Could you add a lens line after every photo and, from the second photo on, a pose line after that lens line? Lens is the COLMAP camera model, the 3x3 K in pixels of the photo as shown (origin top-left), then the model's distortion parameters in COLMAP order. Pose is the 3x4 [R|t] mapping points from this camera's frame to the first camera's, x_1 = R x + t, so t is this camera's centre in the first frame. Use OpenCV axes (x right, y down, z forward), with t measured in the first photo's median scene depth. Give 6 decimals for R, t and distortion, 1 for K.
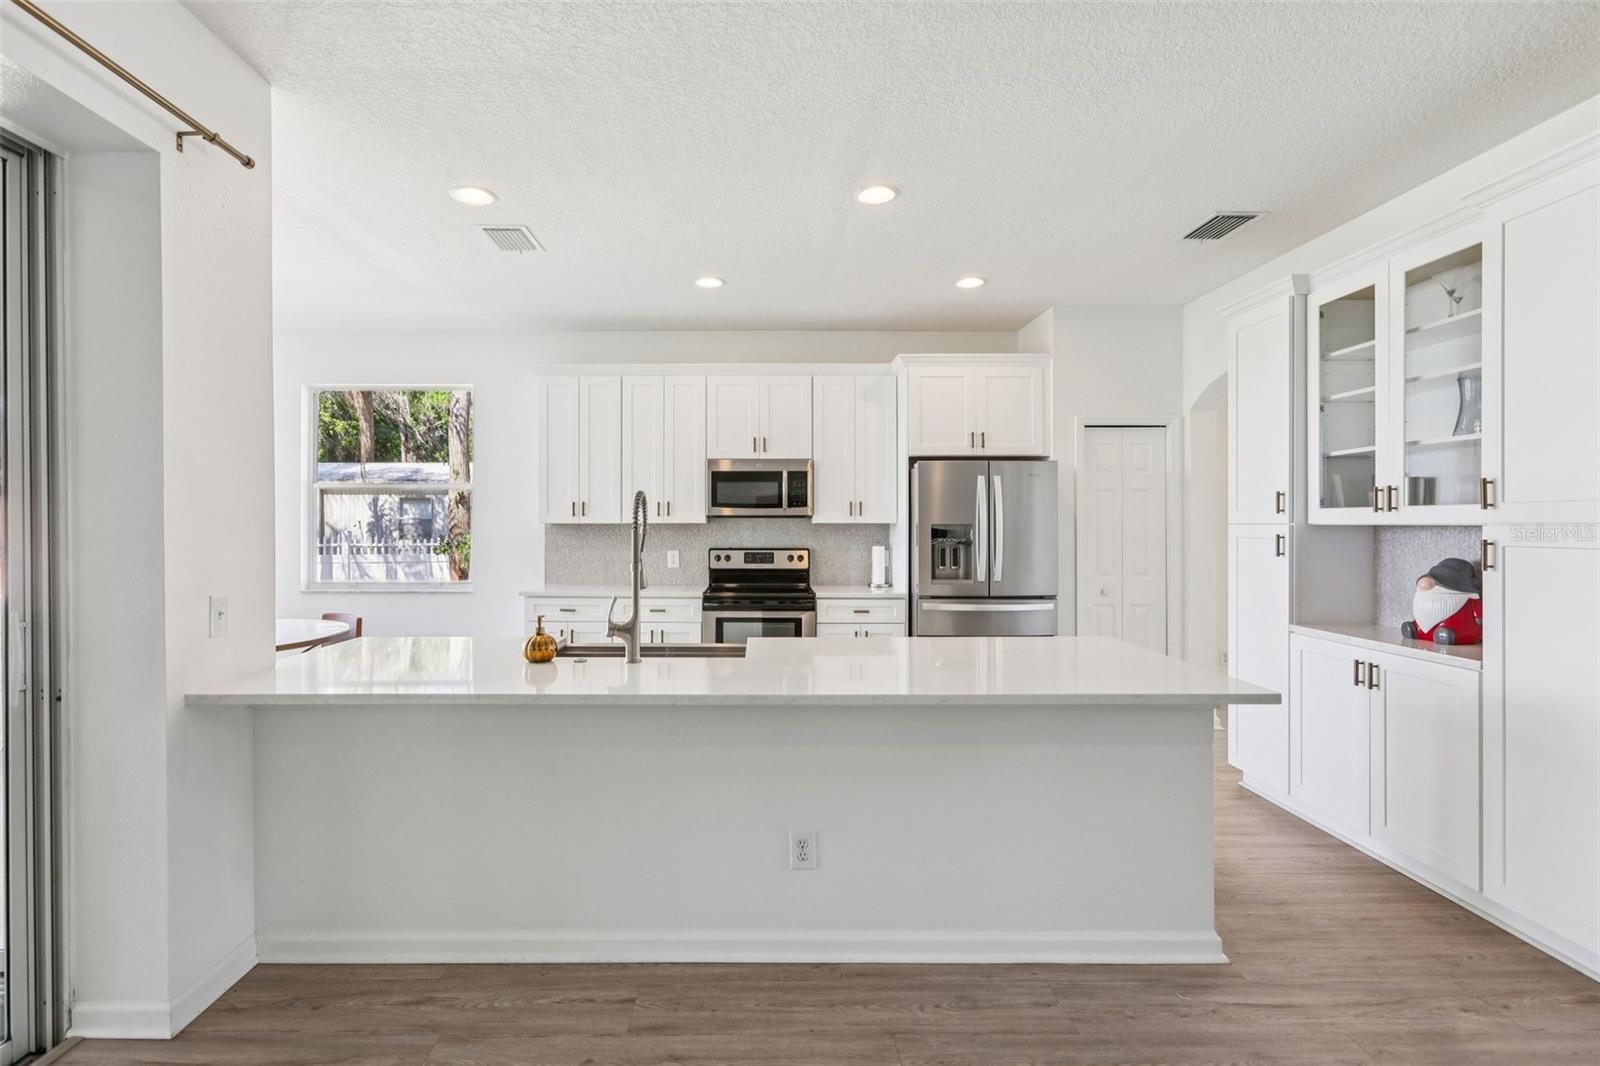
lens RADIAL K [[734.6, 0, 767.2], [0, 734.6, 517.9], [0, 0, 1]] dist [-0.003607, 0.001779]
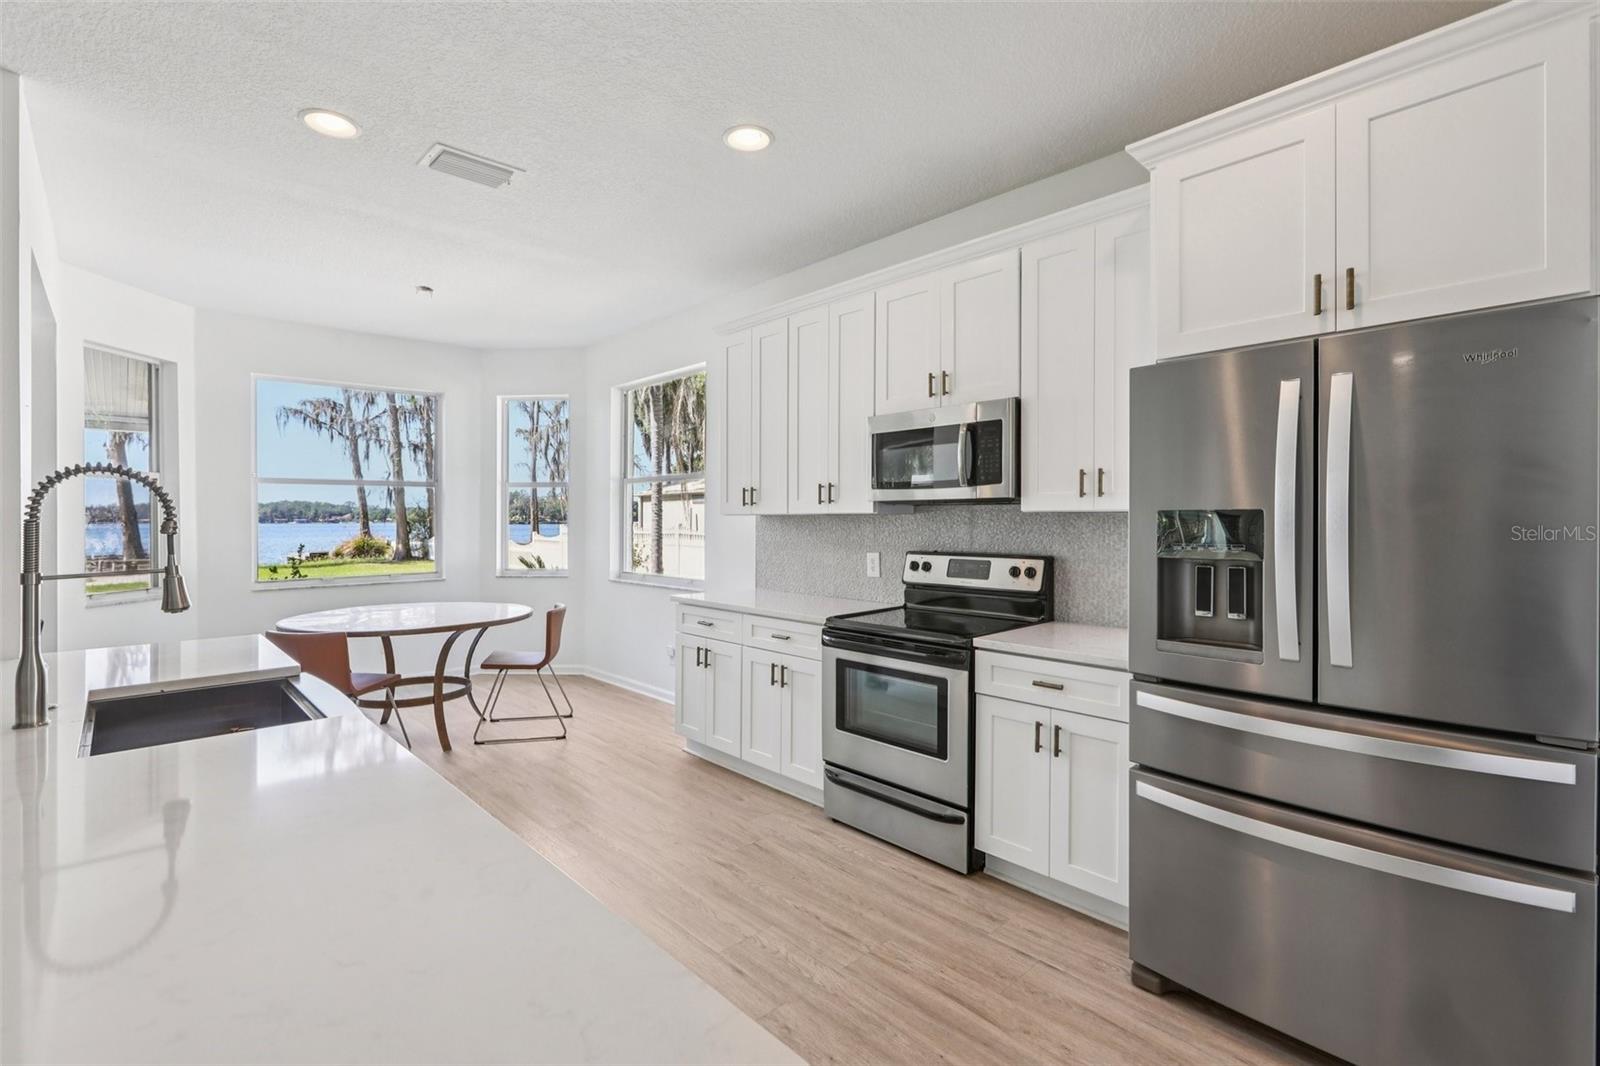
lens RADIAL K [[734.6, 0, 801.7], [0, 734.6, 533.1], [0, 0, 1]] dist [-0.003607, 0.001779]
pose [[0.677098, 0.012739, -0.735783, 0.387017], [0.009152, 0.999627, 0.025729, 0.008344], [0.735836, -0.024154, 0.676728, 0.540443]]
